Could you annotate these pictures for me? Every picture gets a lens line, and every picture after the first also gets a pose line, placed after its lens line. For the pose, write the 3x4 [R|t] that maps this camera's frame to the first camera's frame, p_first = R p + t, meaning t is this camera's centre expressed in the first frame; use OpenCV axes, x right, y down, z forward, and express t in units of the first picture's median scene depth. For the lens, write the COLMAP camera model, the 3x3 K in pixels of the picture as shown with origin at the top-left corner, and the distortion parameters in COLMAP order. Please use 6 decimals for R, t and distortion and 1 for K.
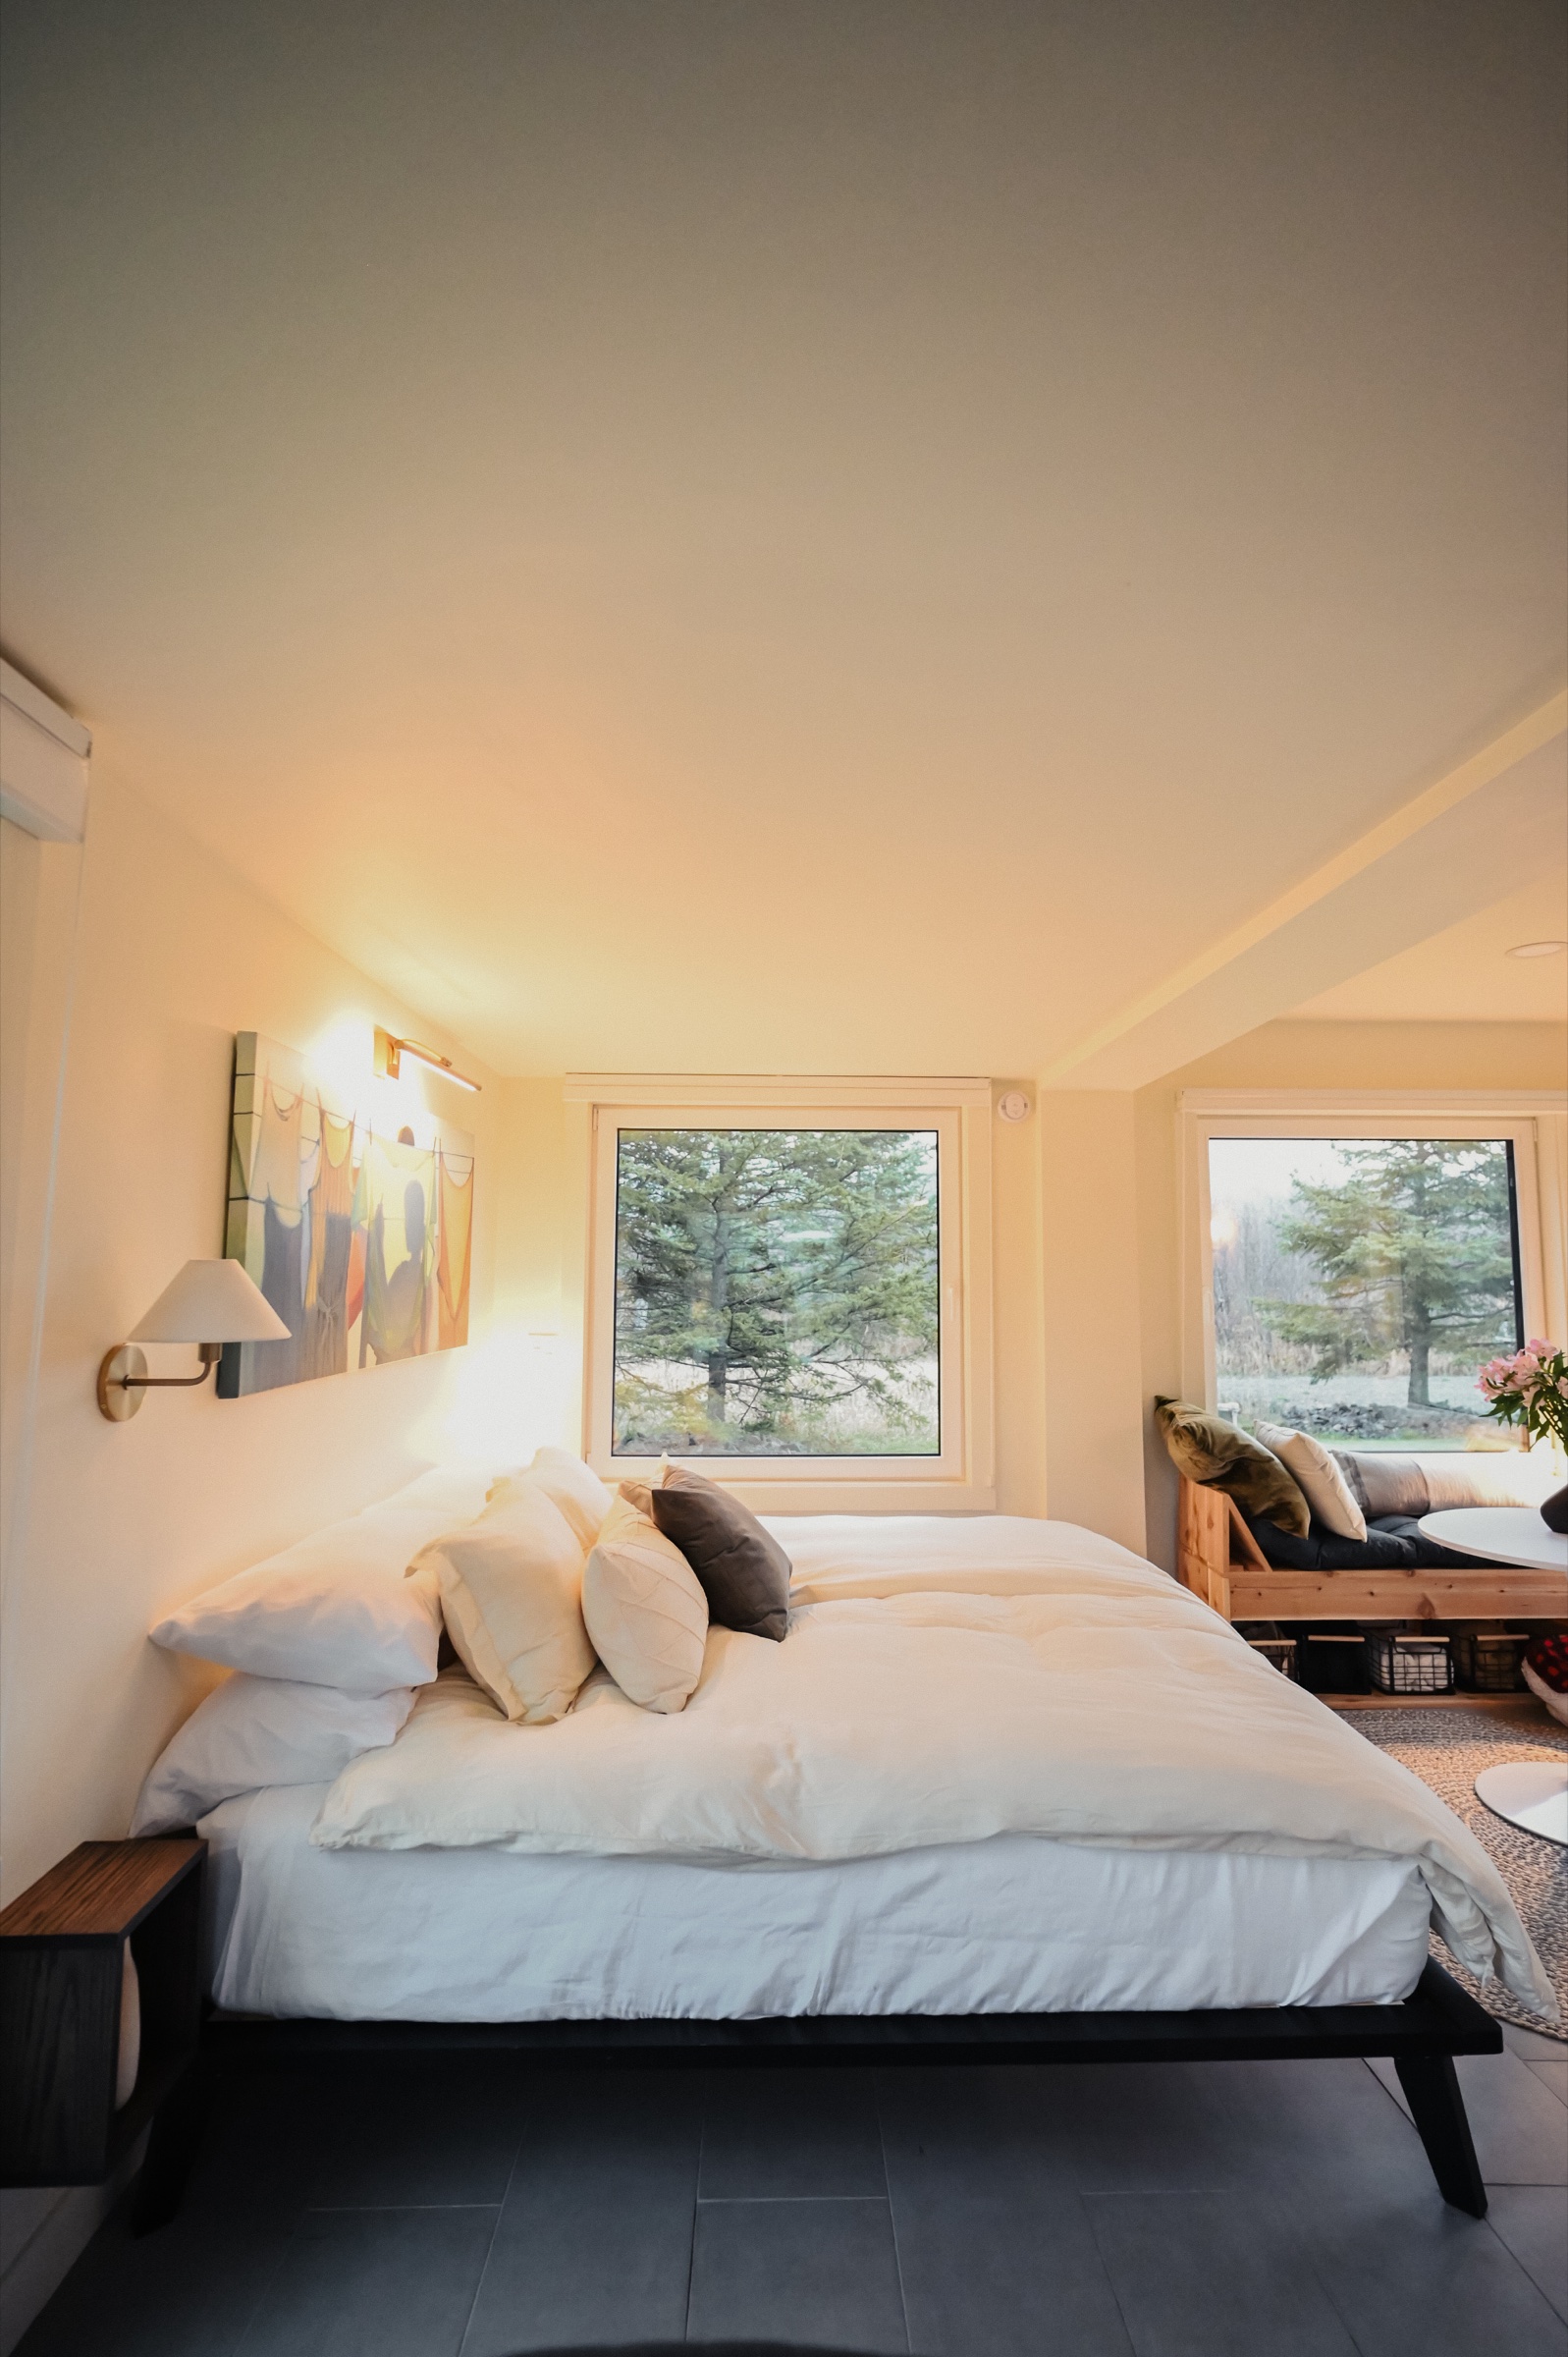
lens RADIAL K [[1144.0, 0, 788.9], [0, 1144.0, 1183.6], [0, 0, 1]] dist [-0.000336, 0.000214]
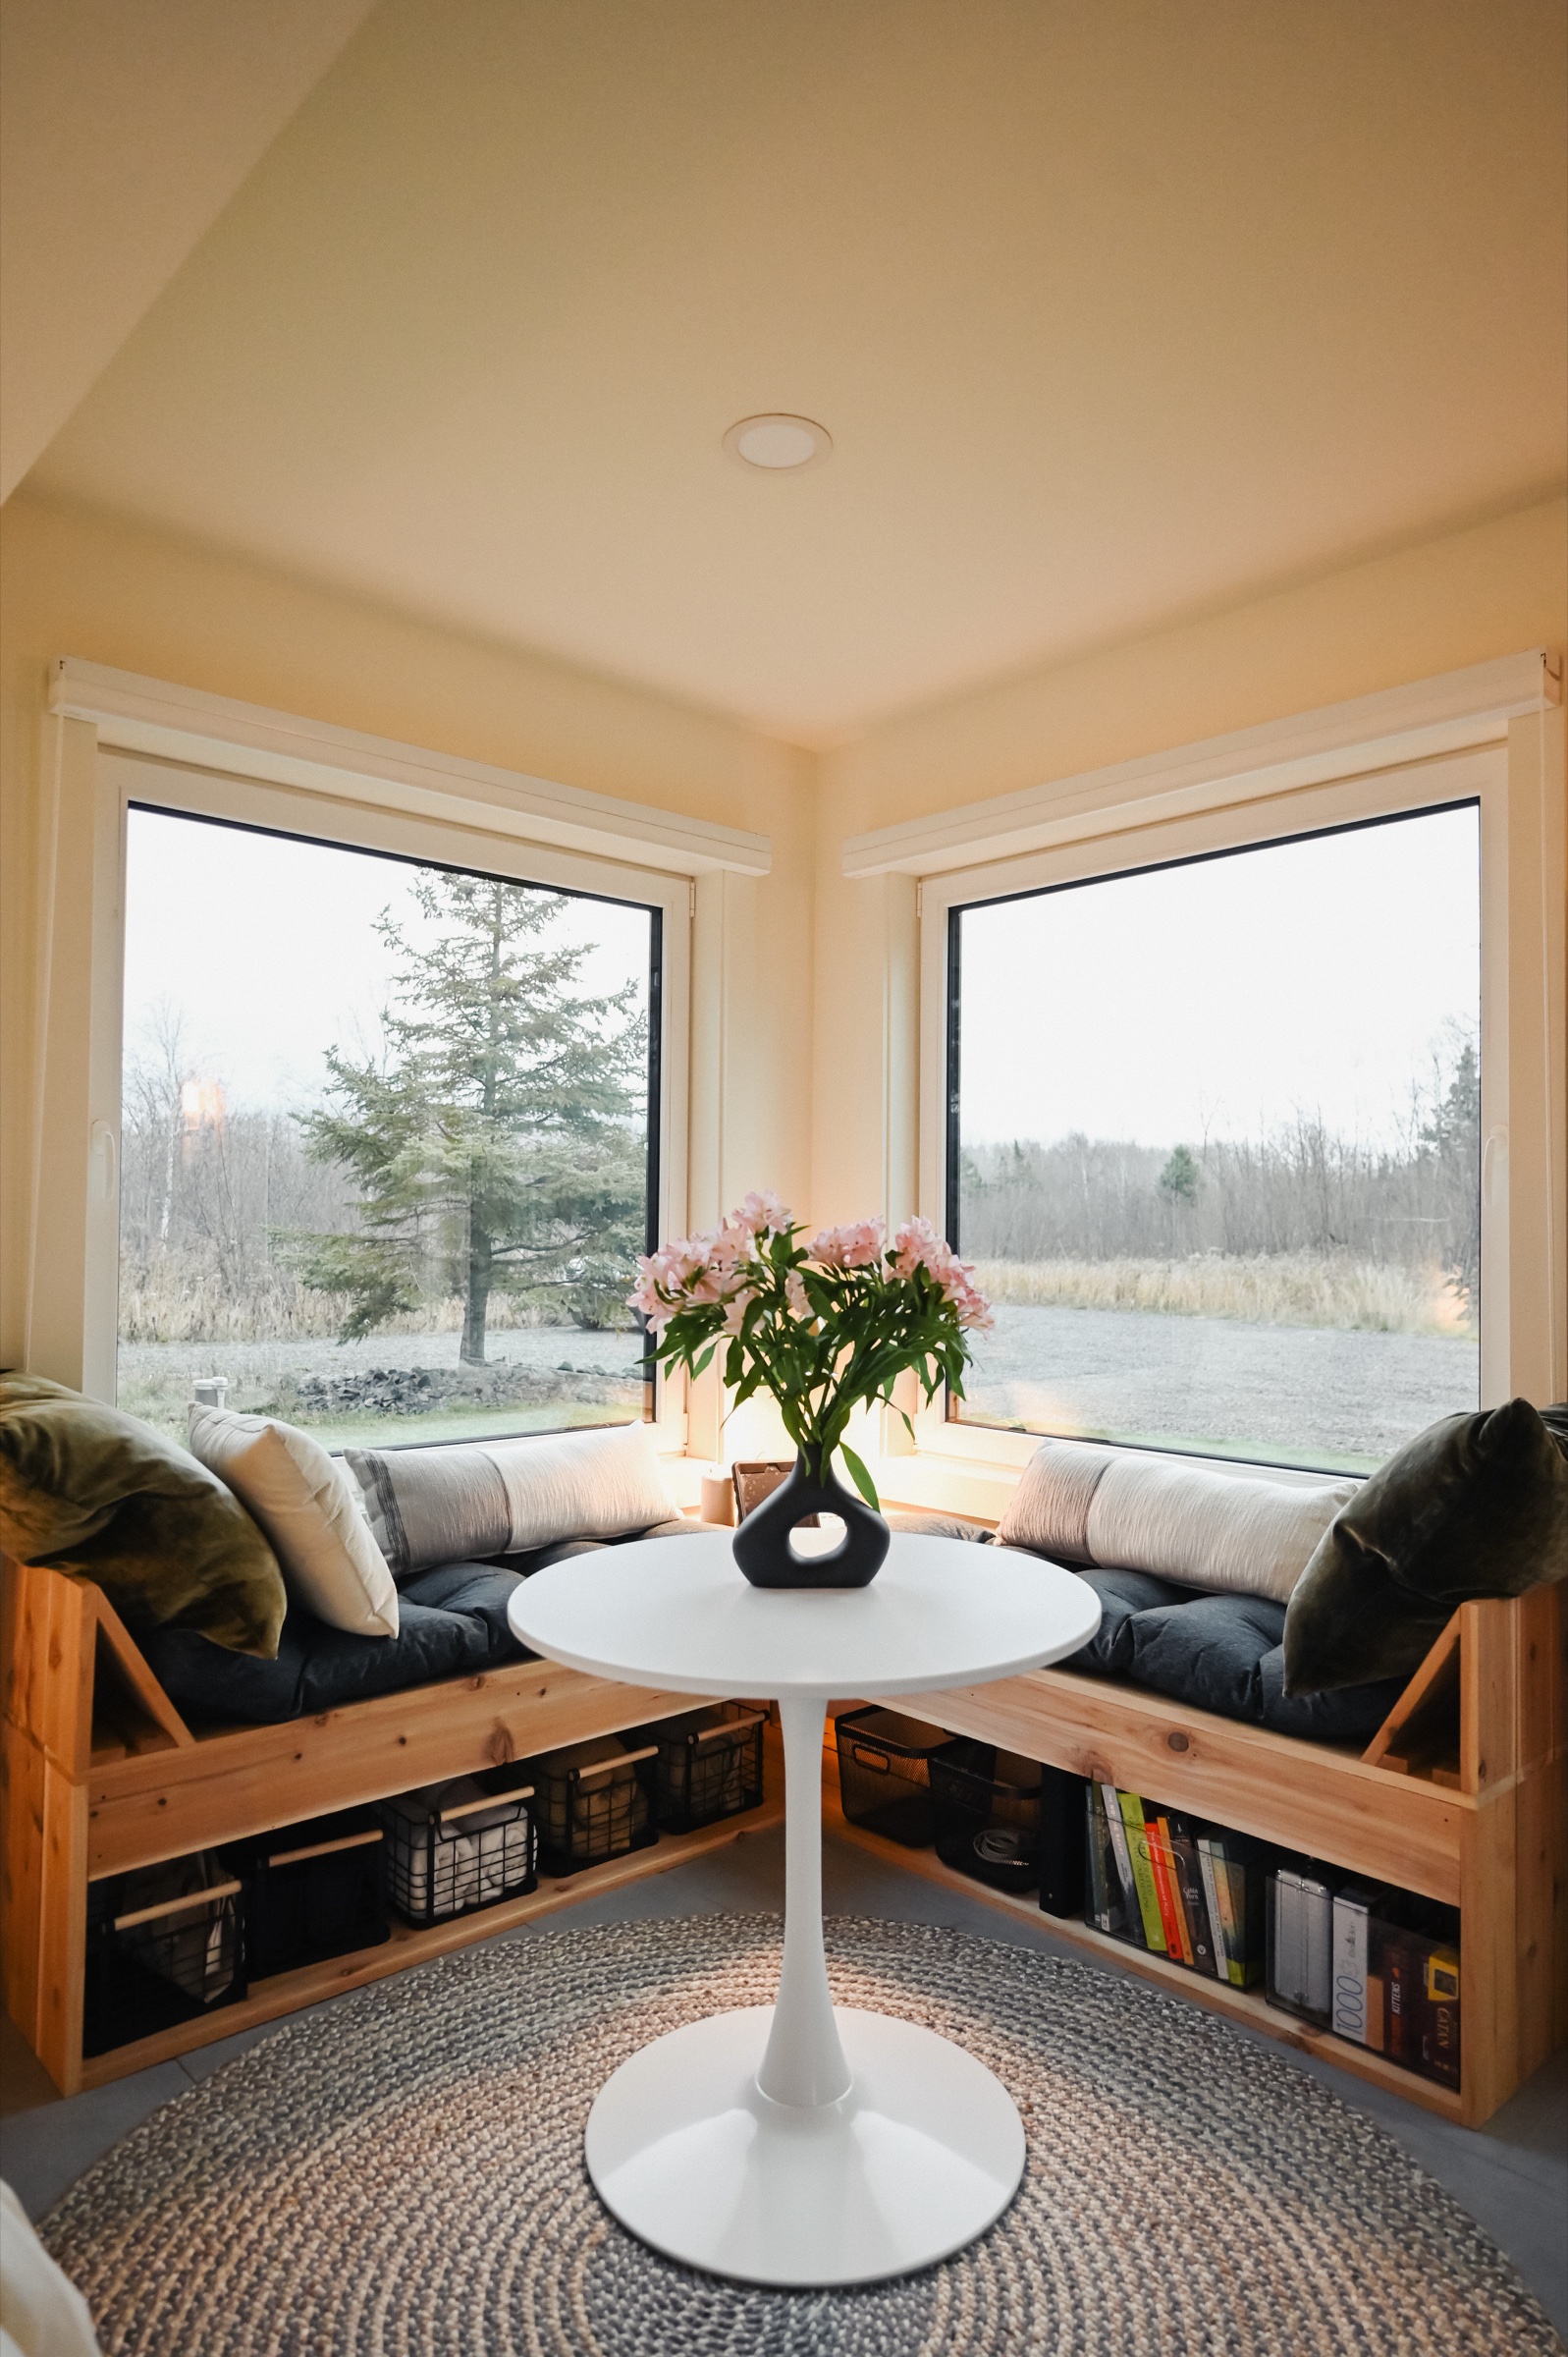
lens RADIAL K [[1431.3, 0, 782.7], [0, 1431.3, 1180.6], [0, 0, 1]] dist [0.007504, 0.001406]
pose [[0.753510, 0.029689, 0.656766, 0.207652], [-0.062703, 0.997671, 0.026841, 0.087465], [-0.654440, -0.061406, 0.753617, 0.416629]]
